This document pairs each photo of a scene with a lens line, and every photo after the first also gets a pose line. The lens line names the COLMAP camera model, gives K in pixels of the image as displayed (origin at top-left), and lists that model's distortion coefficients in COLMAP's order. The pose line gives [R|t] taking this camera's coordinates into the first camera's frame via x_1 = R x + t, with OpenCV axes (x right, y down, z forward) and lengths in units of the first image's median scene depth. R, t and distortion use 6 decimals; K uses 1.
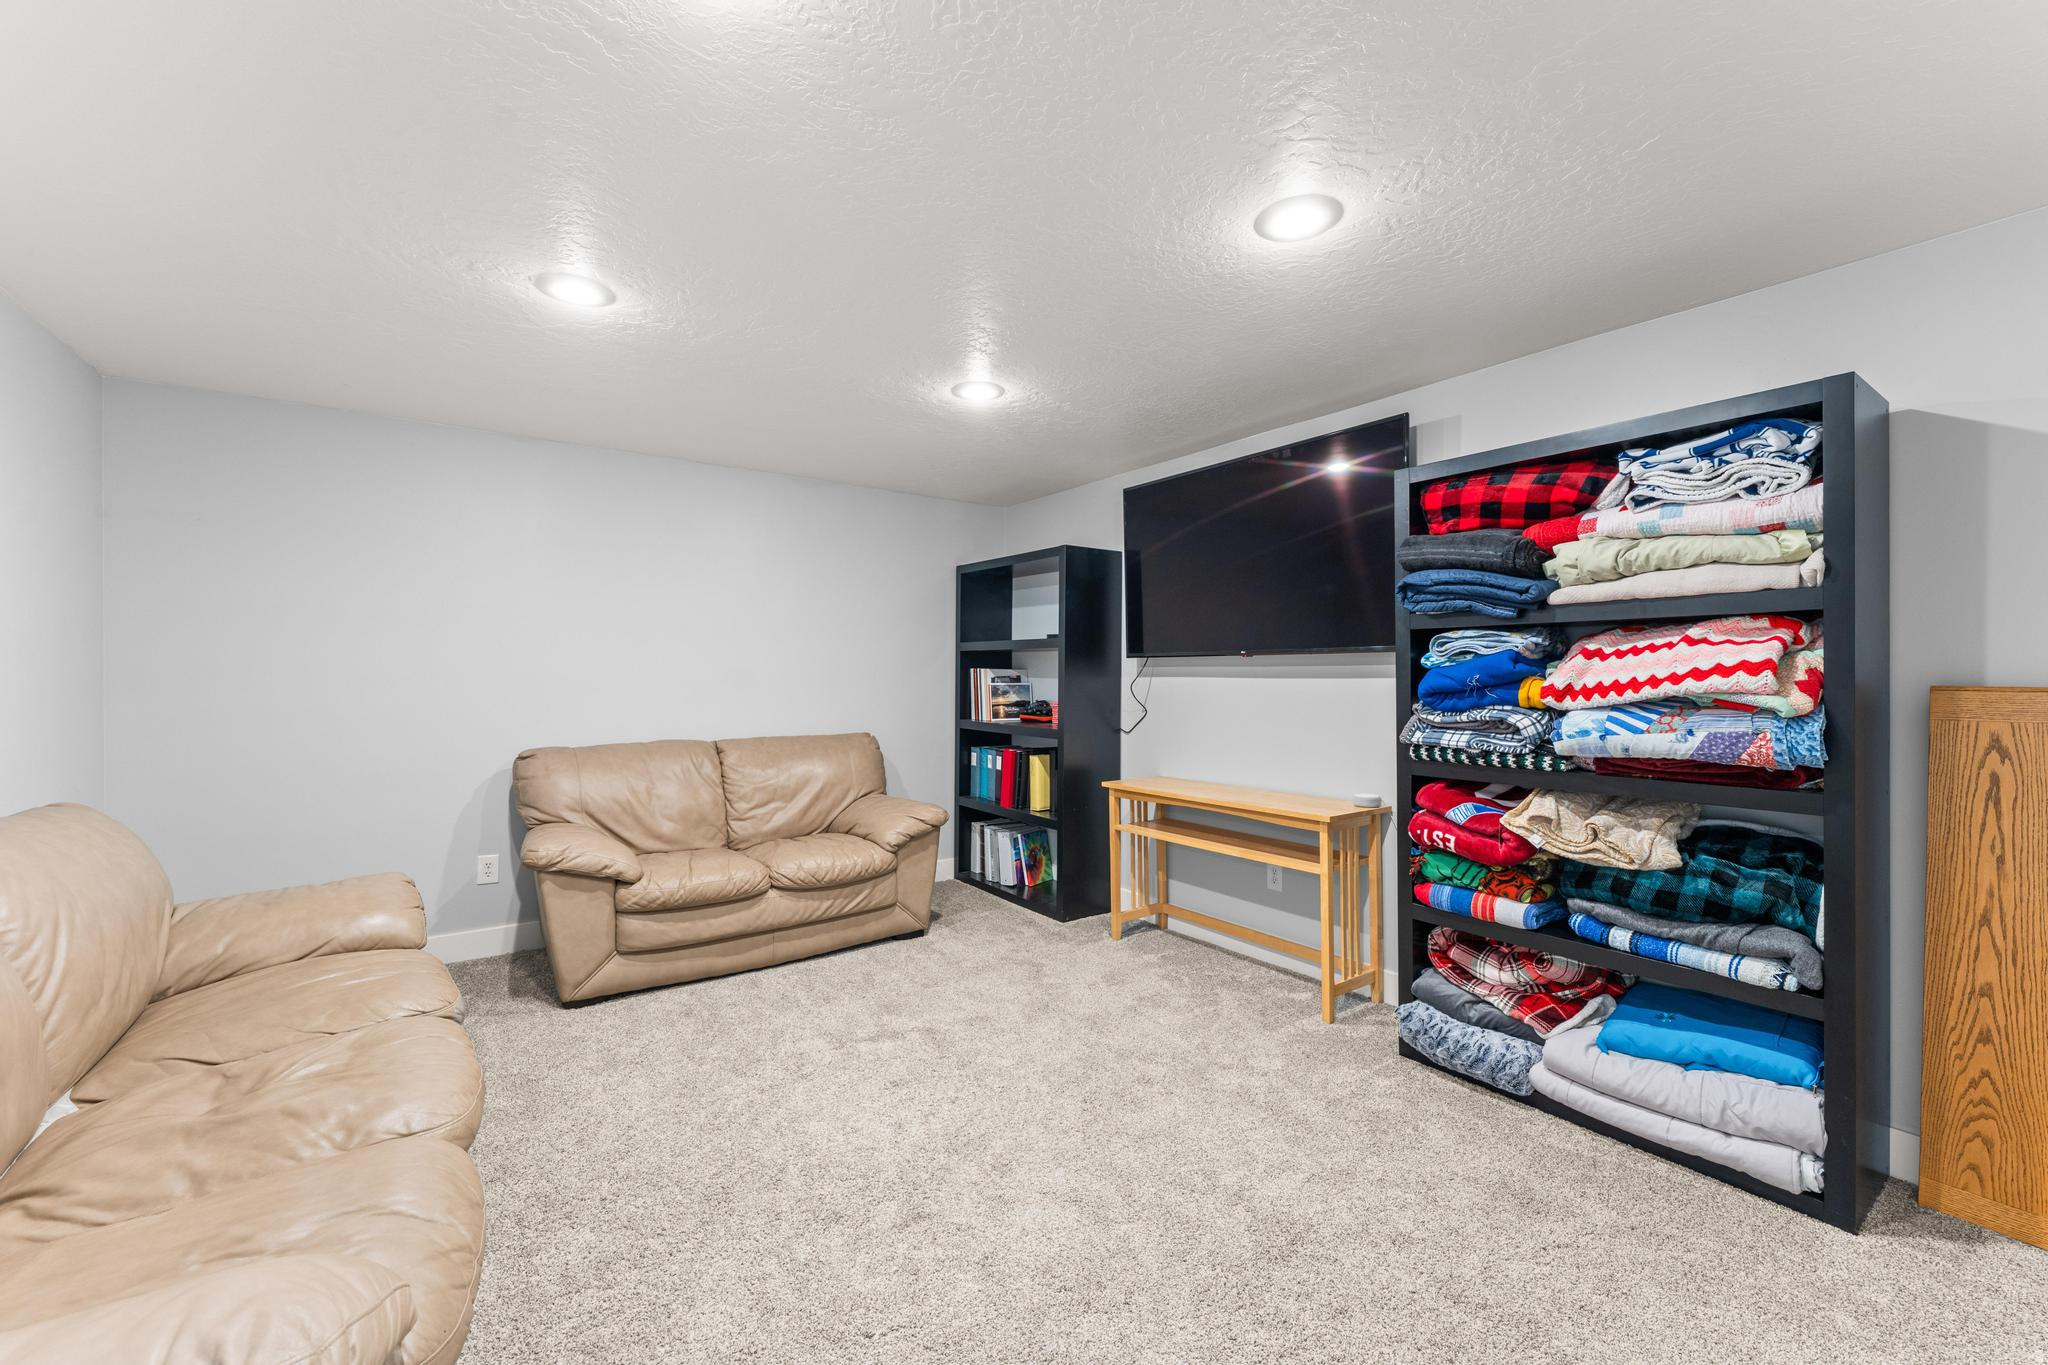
lens RADIAL K [[819.6, 0, 1014.2], [0, 819.6, 685.9], [0, 0, 1]] dist [-0.001174, -0.000402]
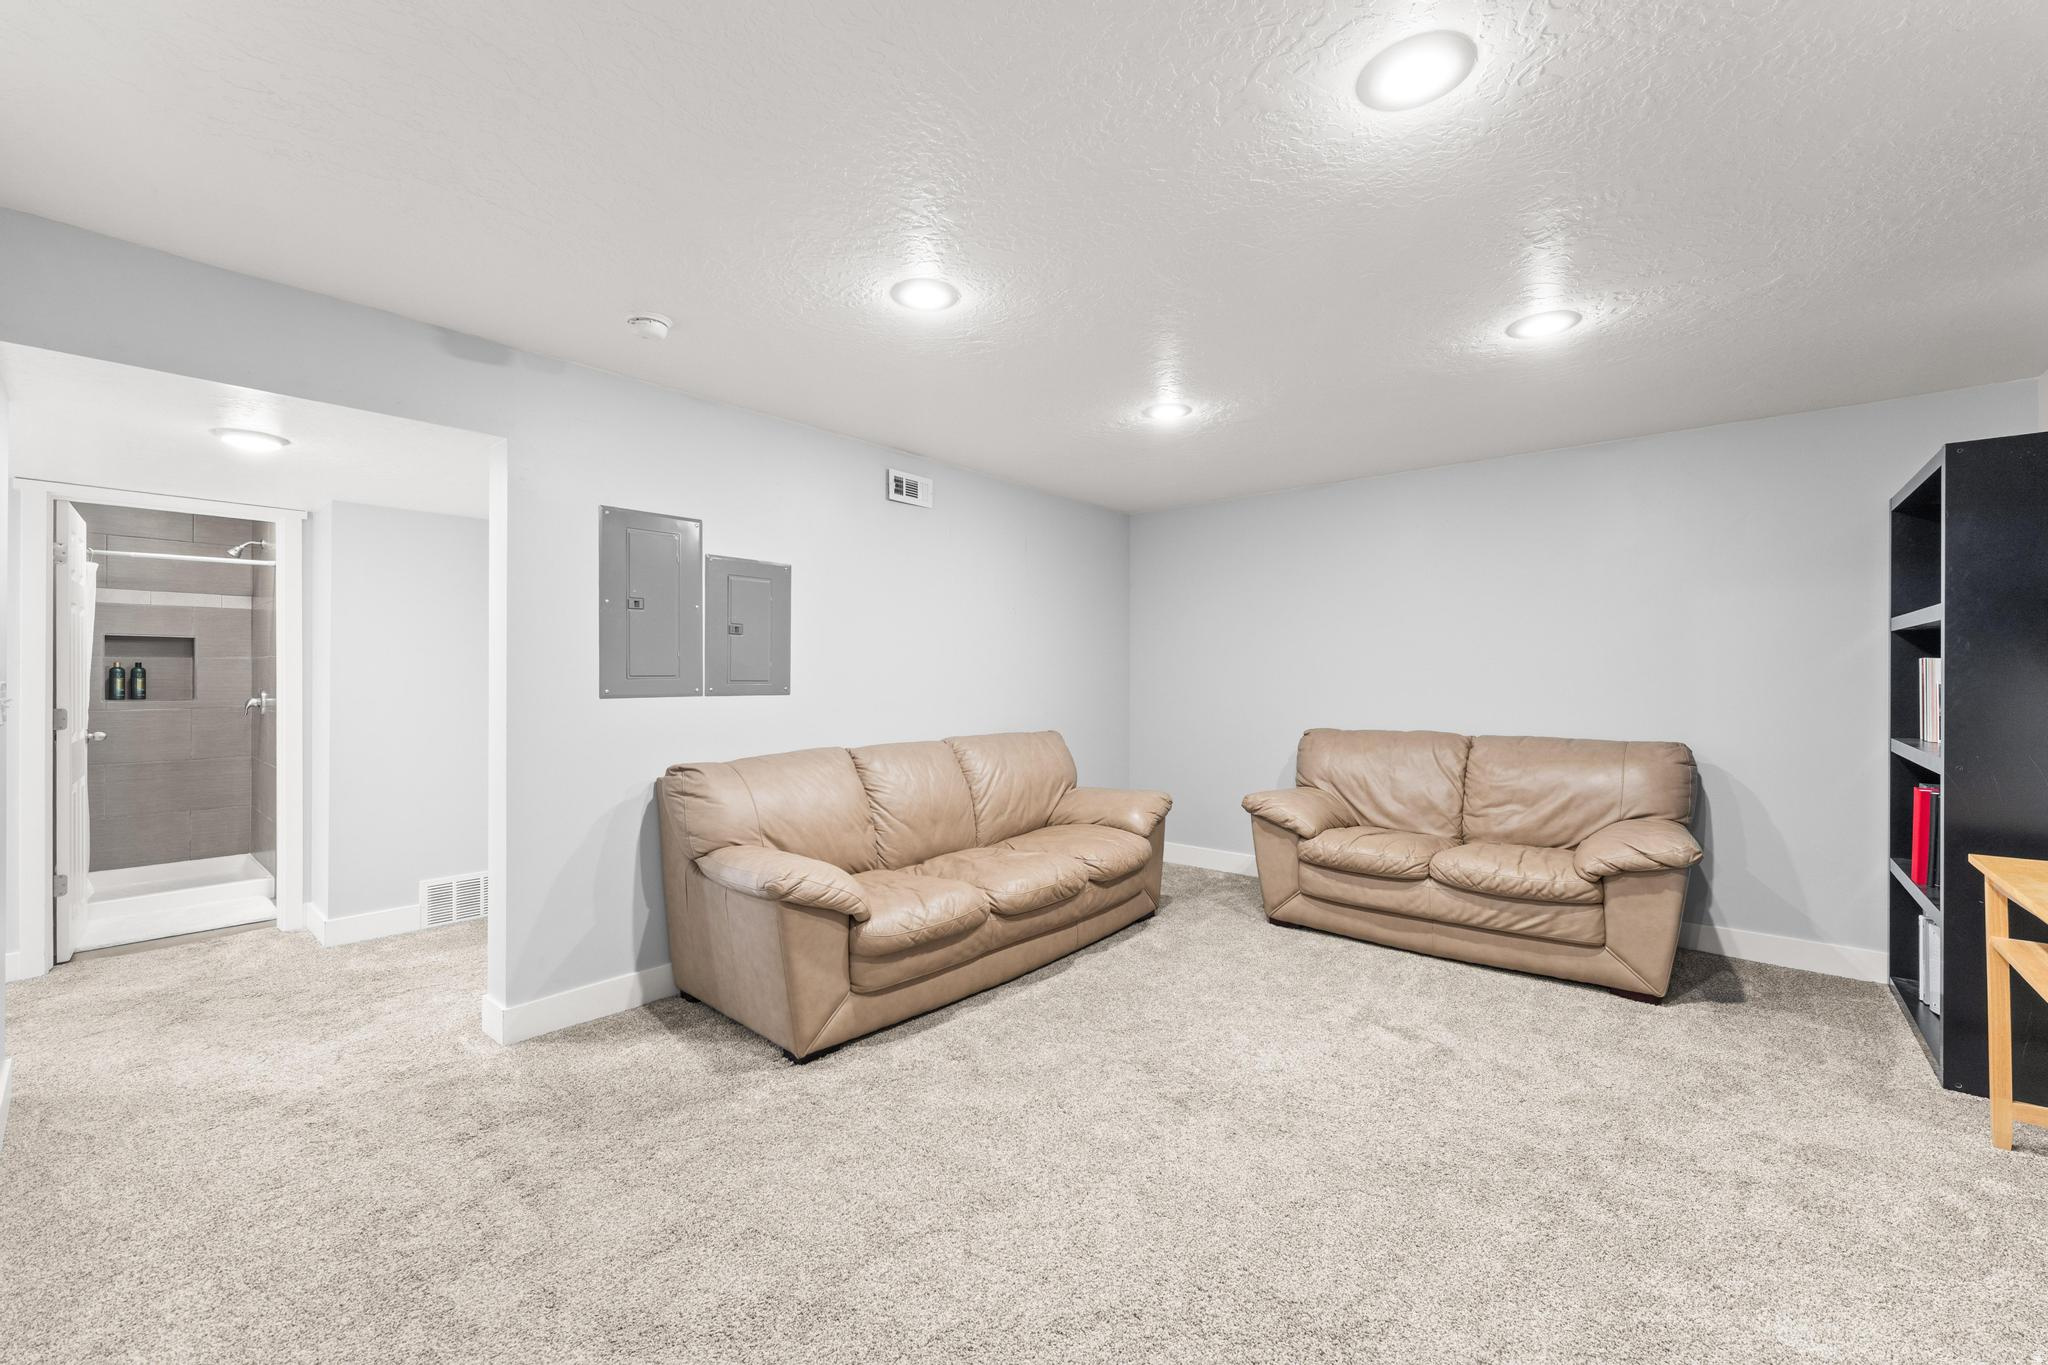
lens RADIAL K [[819.6, 0, 1010.4], [0, 819.6, 672.5], [0, 0, 1]] dist [-0.001174, -0.000402]
pose [[0.240350, -0.001378, -0.970685, 0.544860], [-0.016446, 0.999850, -0.005491, 0.005046], [0.970547, 0.017283, 0.240291, 0.234564]]
